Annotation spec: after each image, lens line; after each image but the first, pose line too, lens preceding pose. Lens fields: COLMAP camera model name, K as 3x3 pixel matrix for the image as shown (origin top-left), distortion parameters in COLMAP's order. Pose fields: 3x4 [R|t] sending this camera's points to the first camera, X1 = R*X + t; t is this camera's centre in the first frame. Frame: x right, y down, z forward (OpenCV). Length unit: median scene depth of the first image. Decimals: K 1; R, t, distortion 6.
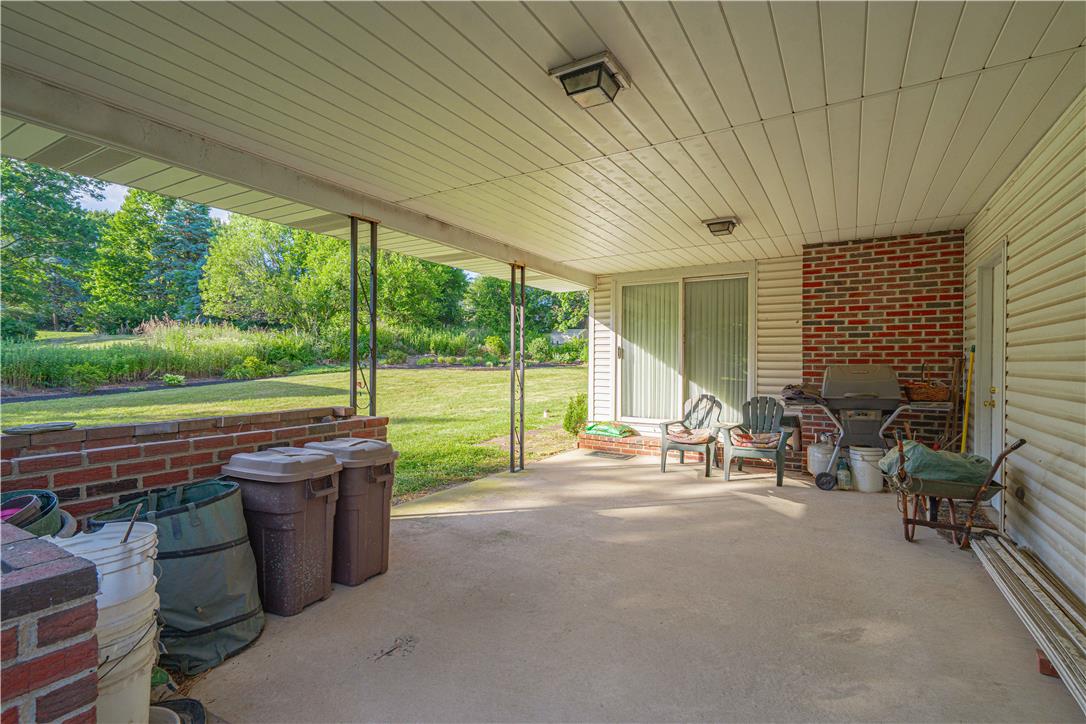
lens RADIAL K [[532.8, 0, 561.7], [0, 532.8, 359.0], [0, 0, 1]] dist [0.000717, 0.000178]
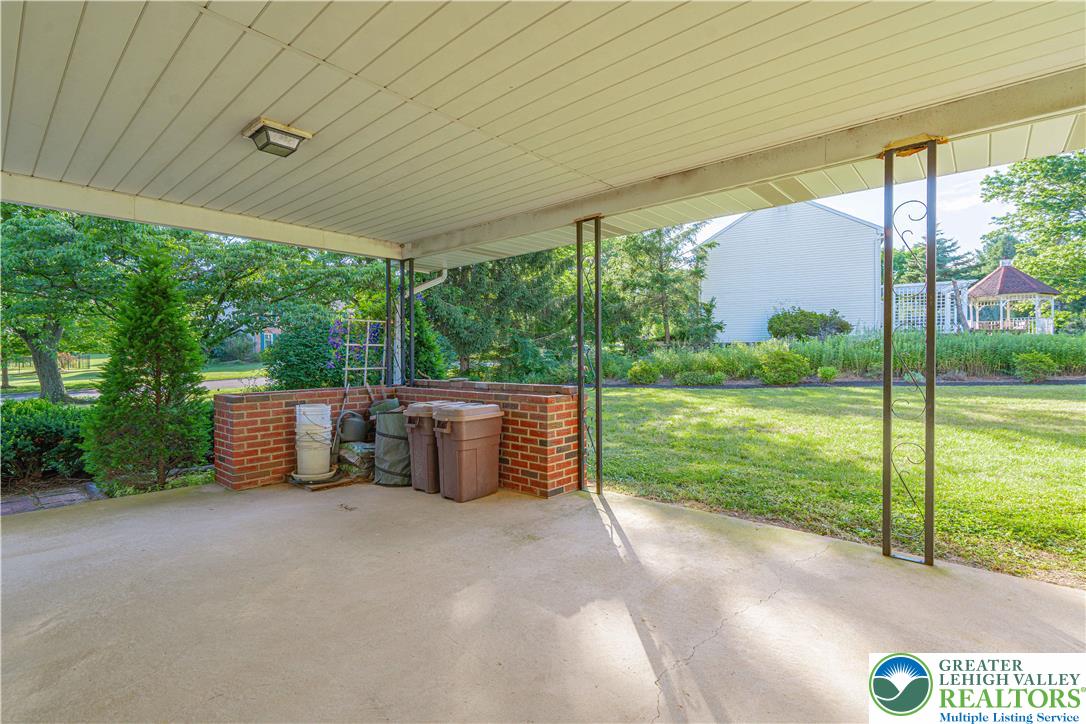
lens RADIAL K [[493.2, 0, 527.2], [0, 493.2, 358.6], [0, 0, 1]] dist [-0.001901, 0.000351]
pose [[-0.234628, 0.005948, -0.972067, 0.133029], [0.013702, 0.999902, 0.002811, 0.004385], [0.971989, -0.012660, -0.234686, 0.226955]]
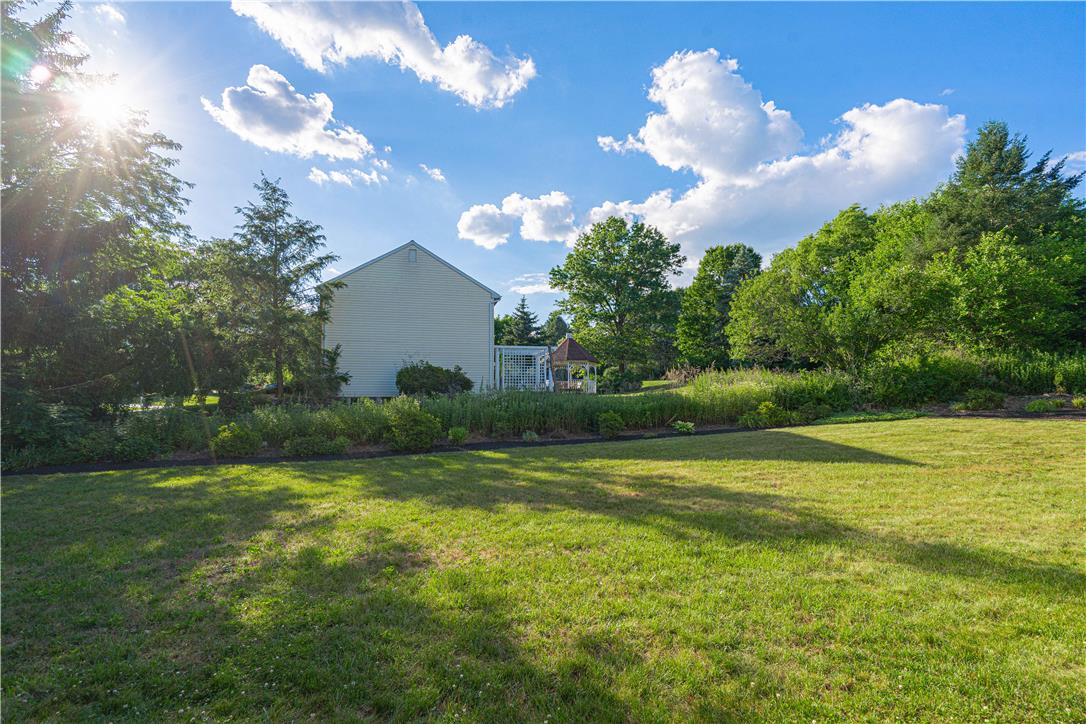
lens RADIAL K [[493.2, 0, 526.6], [0, 493.2, 358.4], [0, 0, 1]] dist [-0.001901, 0.000351]
pose [[0.468251, -0.080593, -0.879913, -0.035514], [0.012493, 0.996336, -0.084609, -0.012418], [0.883507, 0.028626, 0.467542, 0.251695]]
